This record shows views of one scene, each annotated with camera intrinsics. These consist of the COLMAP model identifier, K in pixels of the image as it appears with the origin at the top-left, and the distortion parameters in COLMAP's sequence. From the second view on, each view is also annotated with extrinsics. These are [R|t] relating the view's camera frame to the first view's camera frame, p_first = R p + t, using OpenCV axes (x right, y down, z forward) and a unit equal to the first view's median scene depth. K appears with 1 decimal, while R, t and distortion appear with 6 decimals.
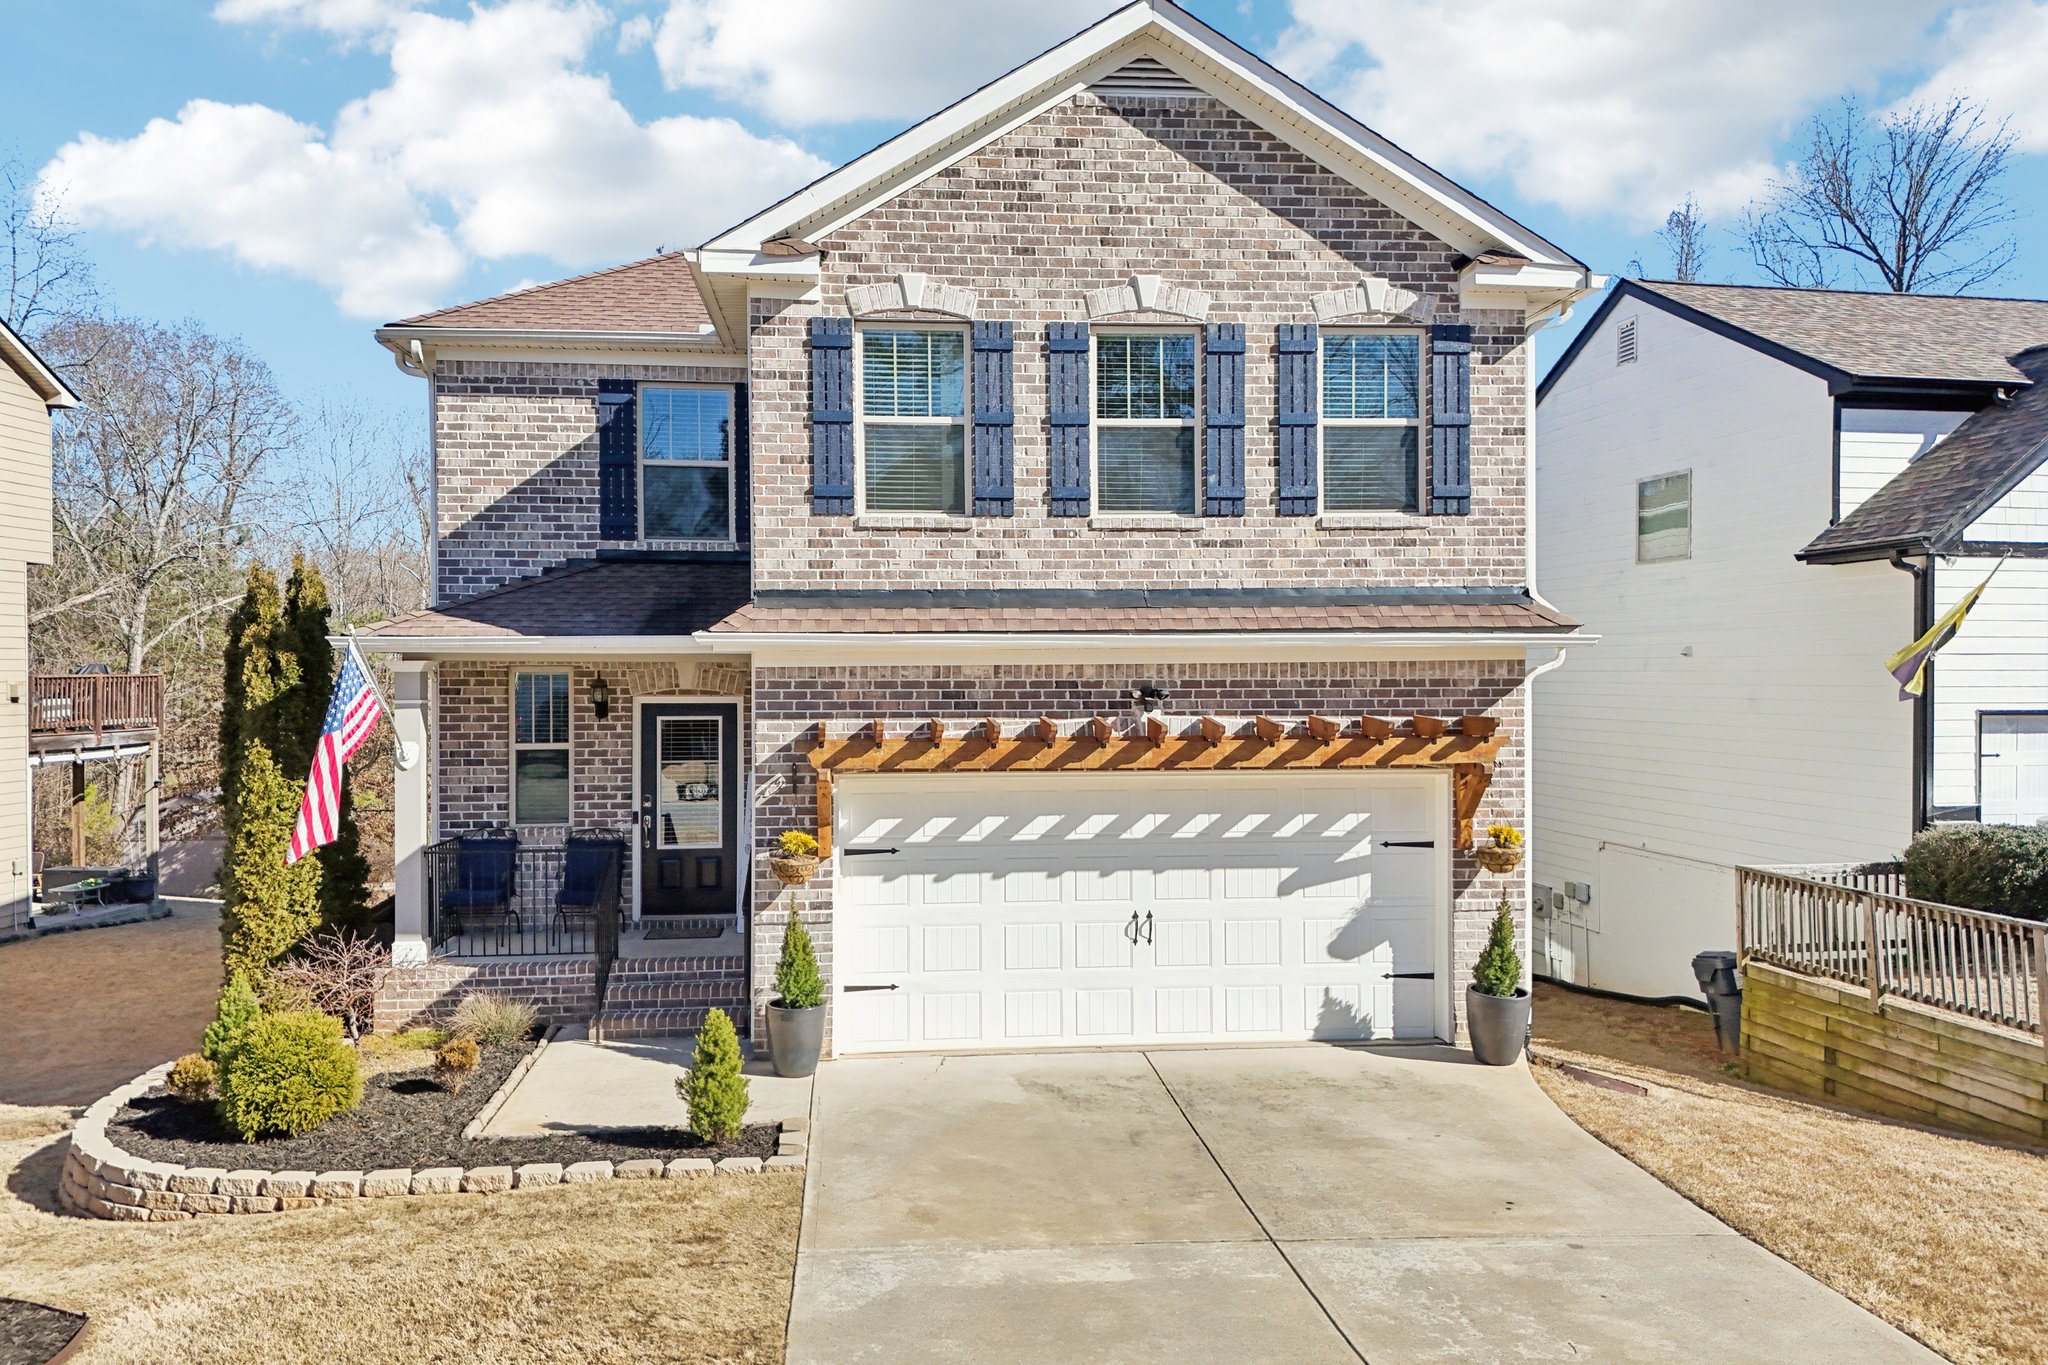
lens RADIAL K [[1497.4, 0, 1024.0], [0, 1497.4, 682.5], [0, 0, 1]] dist [0.080662, -0.088158]
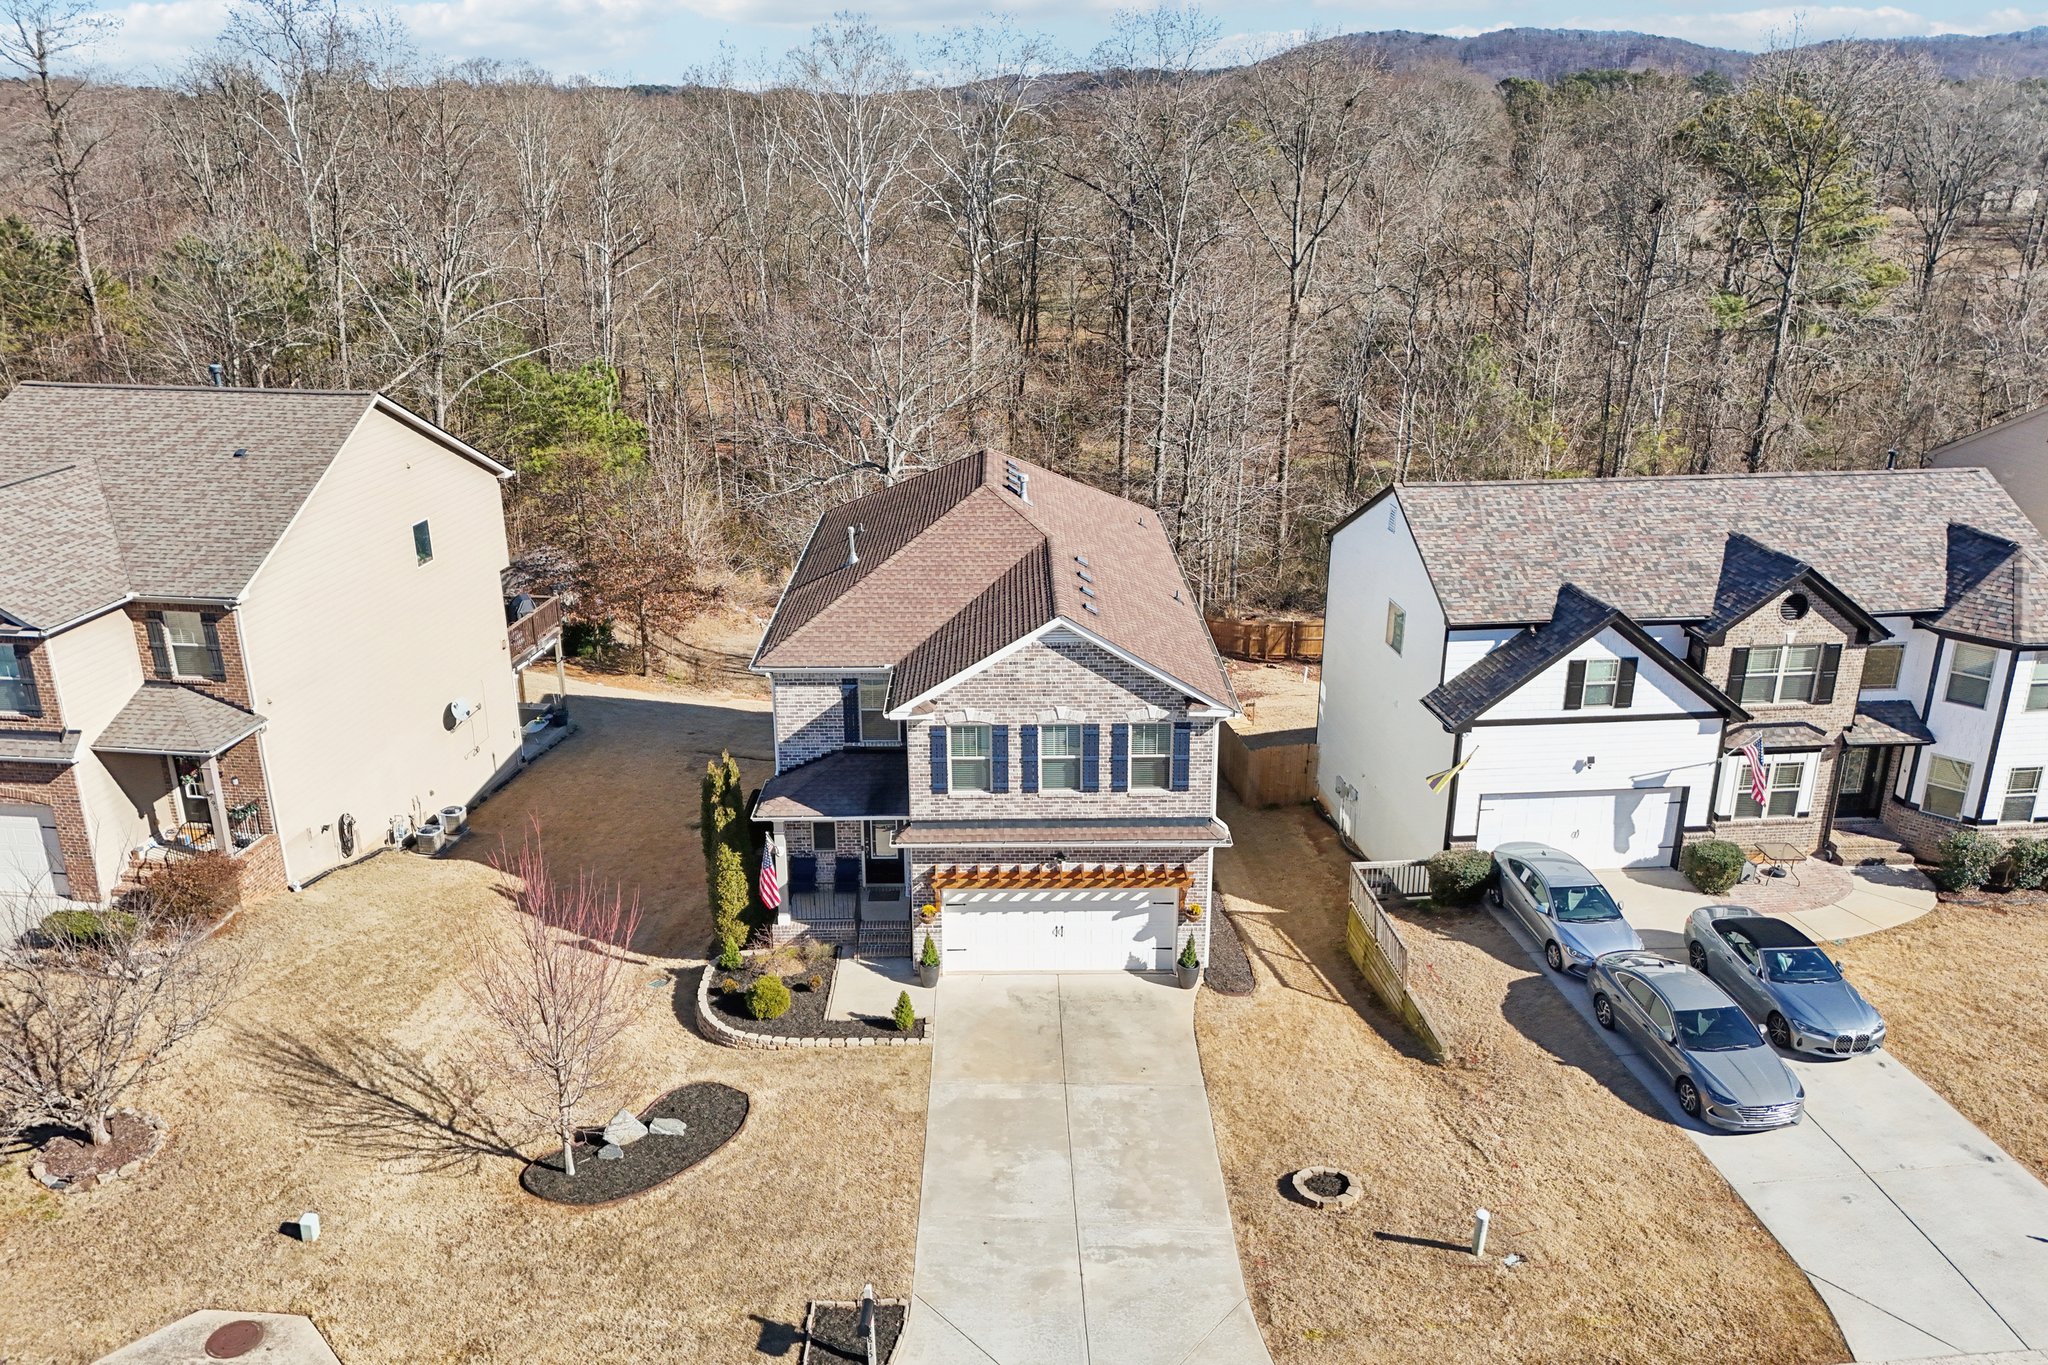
lens RADIAL K [[1507.6, 0, 1029.9], [0, 1507.6, 657.4], [0, 0, 1]] dist [0.132195, -0.206359]
pose [[0.996076, 0.030503, -0.083082, 0.235428], [-0.002554, 0.948249, 0.317519, -1.142925], [0.088468, -0.316060, 0.944605, -1.371161]]
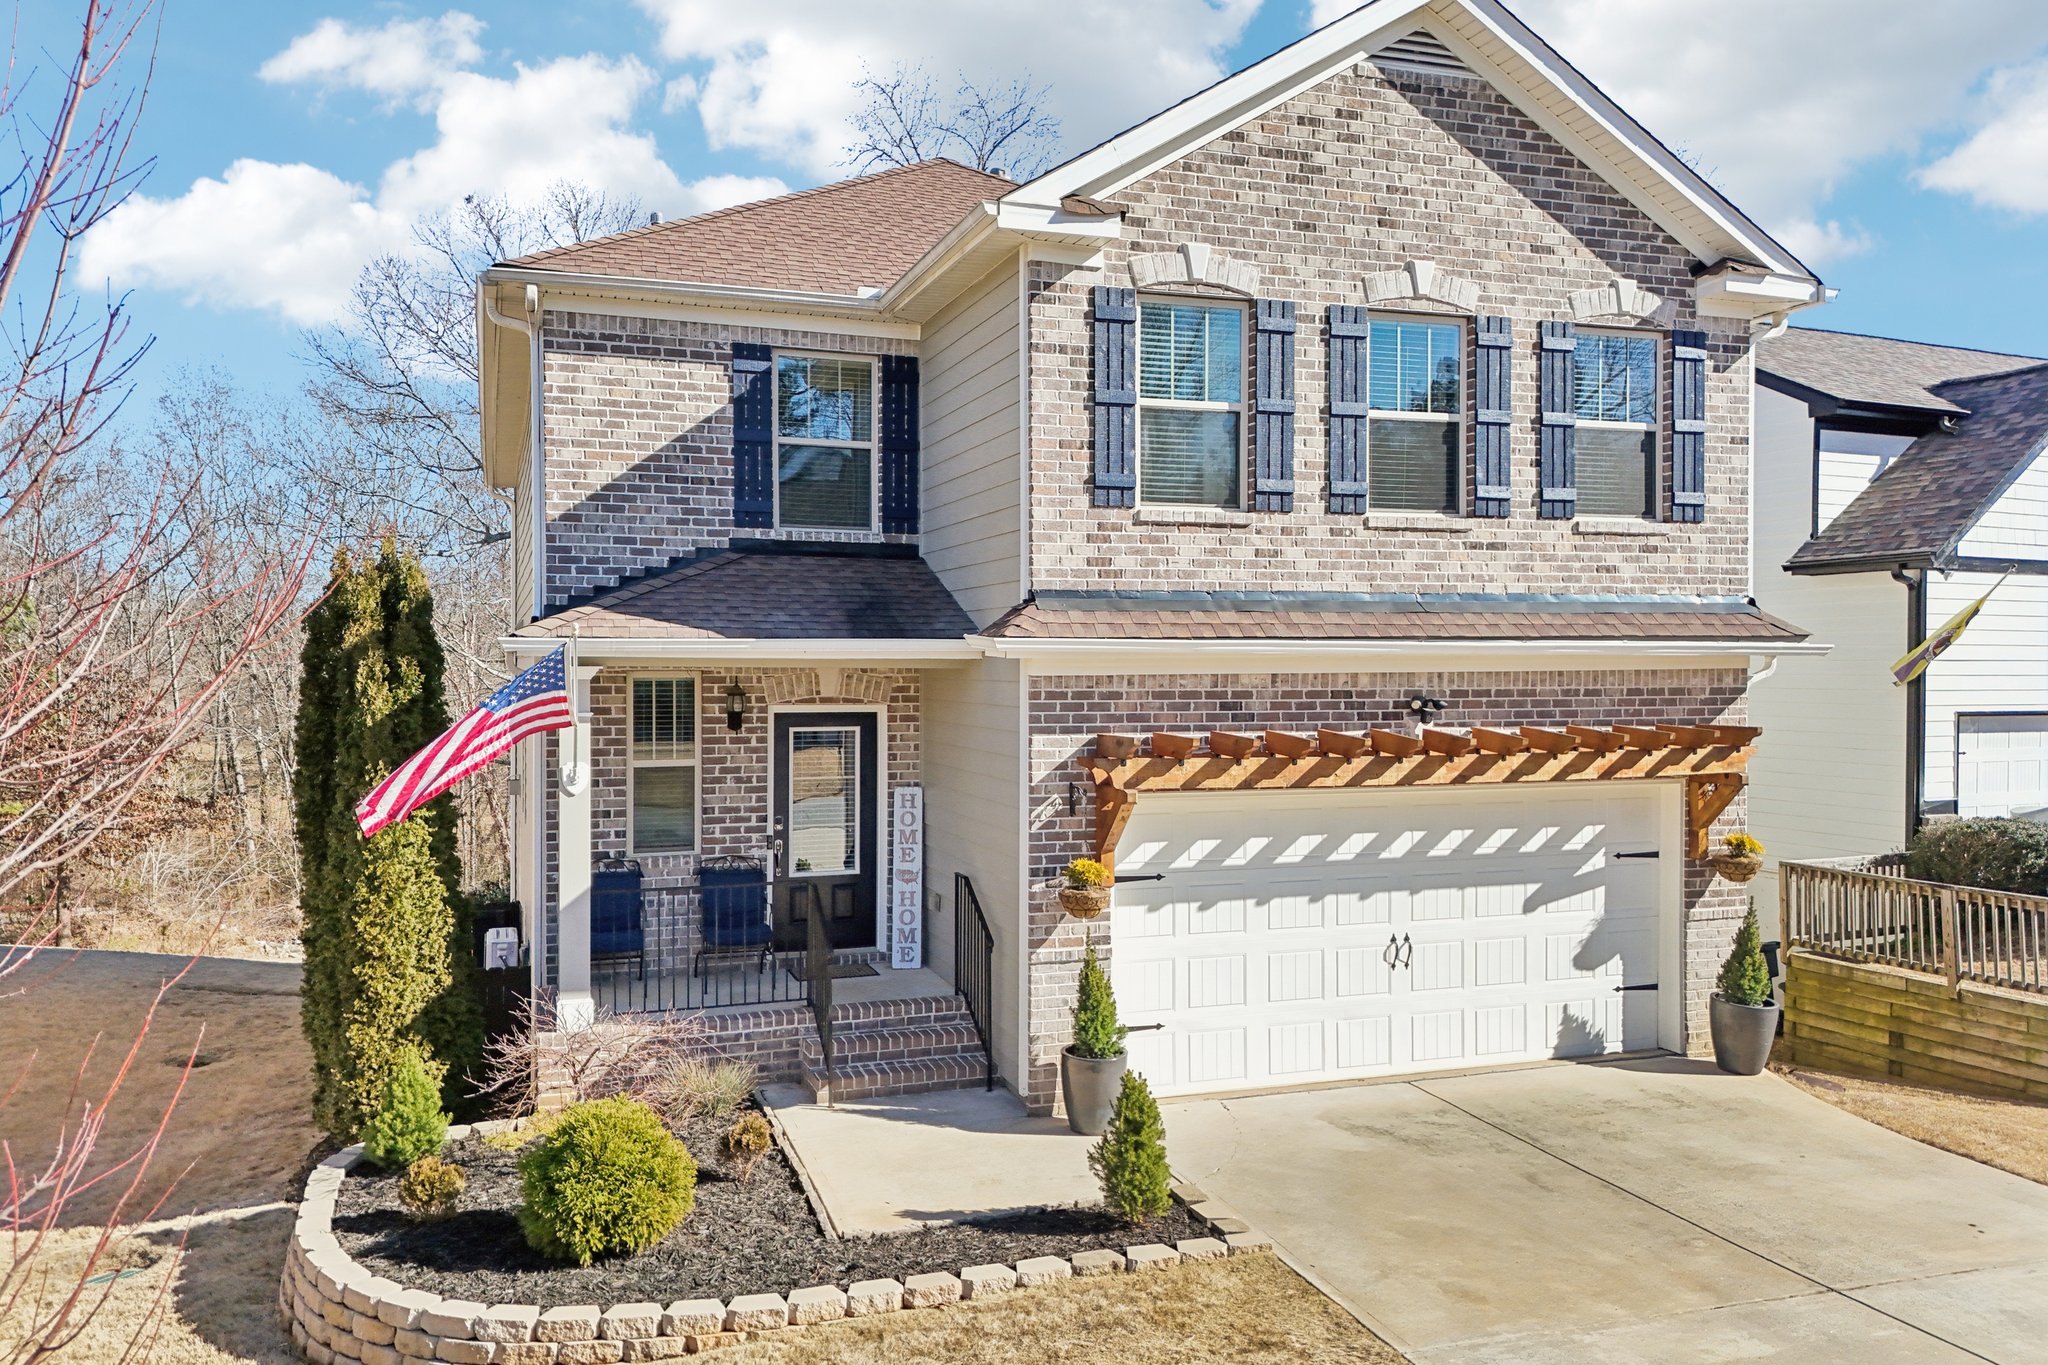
lens RADIAL K [[1497.4, 0, 1024.0], [0, 1497.4, 682.5], [0, 0, 1]] dist [0.080662, -0.088158]
pose [[0.972945, 0.000213, 0.231035, -0.374283], [-0.001347, 0.999988, 0.004751, -0.010000], [-0.231031, -0.004934, 0.972934, 0.130558]]
